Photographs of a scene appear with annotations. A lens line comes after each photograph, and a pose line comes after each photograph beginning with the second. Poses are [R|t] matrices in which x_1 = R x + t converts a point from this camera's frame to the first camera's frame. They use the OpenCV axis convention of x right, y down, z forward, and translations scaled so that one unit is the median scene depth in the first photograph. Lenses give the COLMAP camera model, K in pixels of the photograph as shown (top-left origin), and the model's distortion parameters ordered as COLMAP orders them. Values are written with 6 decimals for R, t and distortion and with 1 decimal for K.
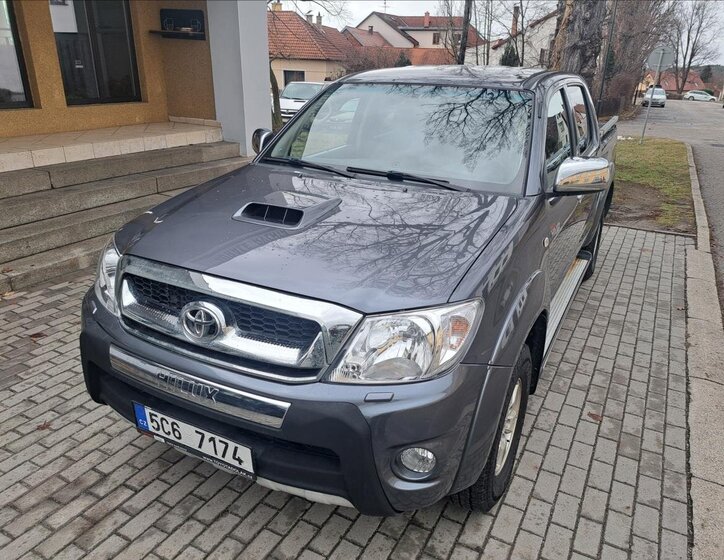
lens RADIAL K [[538.0, 0, 370.5], [0, 538.0, 276.1], [0, 0, 1]] dist [0.071854, -0.070504]
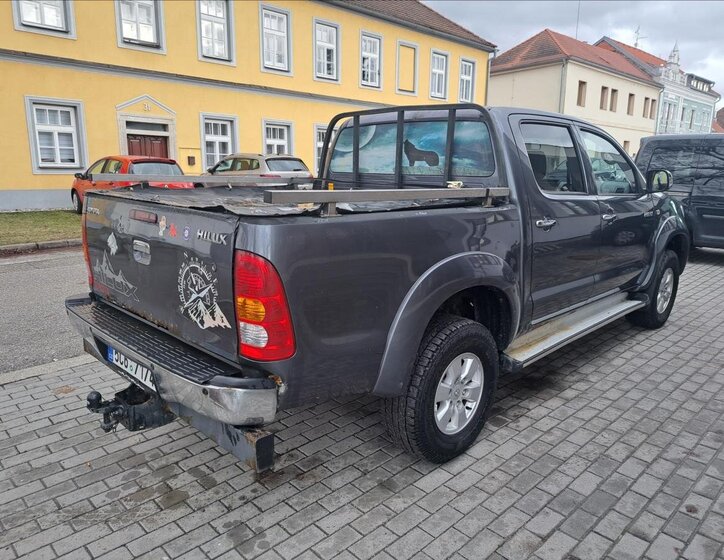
lens RADIAL K [[531.7, 0, 364.1], [0, 531.7, 279.2], [0, 0, 1]] dist [0.073999, -0.071130]
pose [[-0.953889, -0.100462, 0.282850, 0.067258], [0.072723, 0.836902, 0.542500, -0.715090], [-0.291218, 0.538055, -0.791005, 2.113275]]
